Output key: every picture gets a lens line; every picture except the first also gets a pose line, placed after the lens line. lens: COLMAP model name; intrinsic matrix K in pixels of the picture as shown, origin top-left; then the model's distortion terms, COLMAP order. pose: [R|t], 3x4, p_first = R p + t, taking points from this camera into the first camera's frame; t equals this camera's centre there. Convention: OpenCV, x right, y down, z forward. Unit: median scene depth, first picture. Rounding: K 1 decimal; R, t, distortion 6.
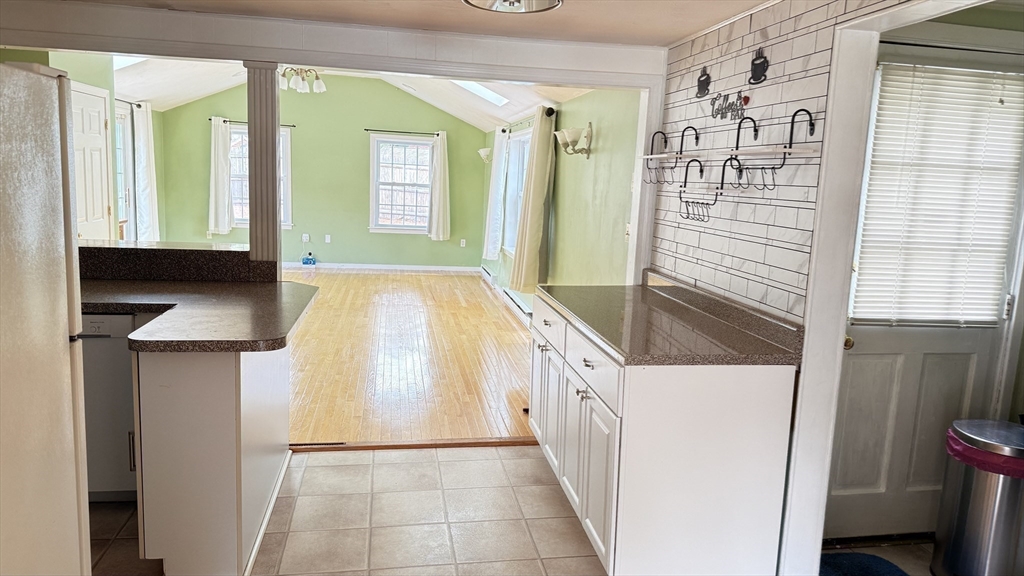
lens RADIAL K [[723.1, 0, 513.8], [0, 723.1, 288.9], [0, 0, 1]] dist [0.037581, -0.002136]
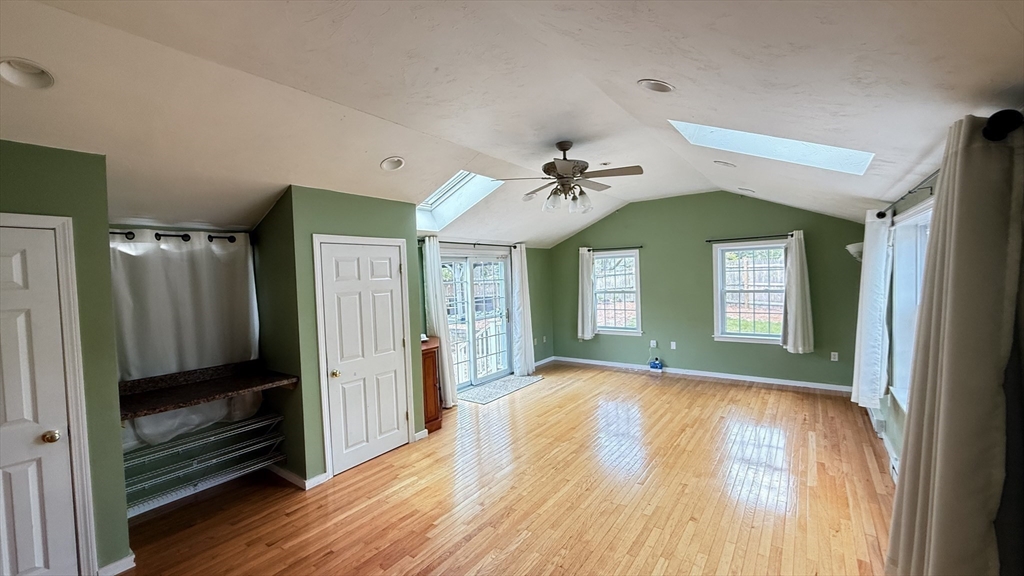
lens RADIAL K [[409.0, 0, 513.4], [0, 409.0, 289.5], [0, 0, 1]] dist [0.004497, 0.000017]
pose [[0.702237, -0.050327, -0.710162, 0.013606], [-0.039984, 0.993136, -0.109918, -0.090673], [0.710820, 0.105583, 0.695404, 0.485786]]
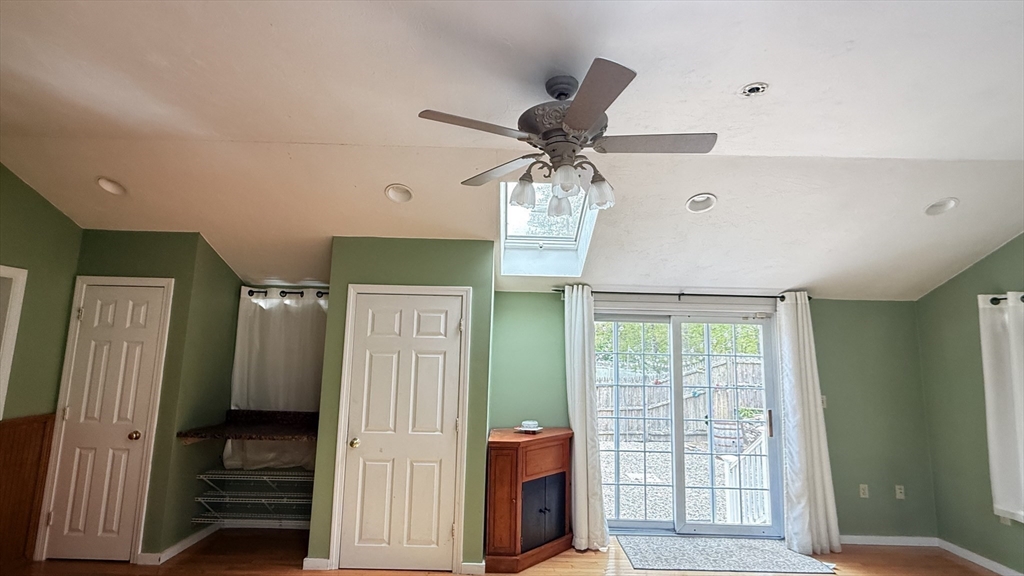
lens RADIAL K [[458.9, 0, 510.4], [0, 458.9, 293.3], [0, 0, 1]] dist [0.001472, -0.001289]
pose [[-0.158828, -0.177615, -0.971198, -0.018741], [-0.187982, 0.971131, -0.146861, -0.135771], [0.969245, 0.159242, -0.187631, 0.821276]]
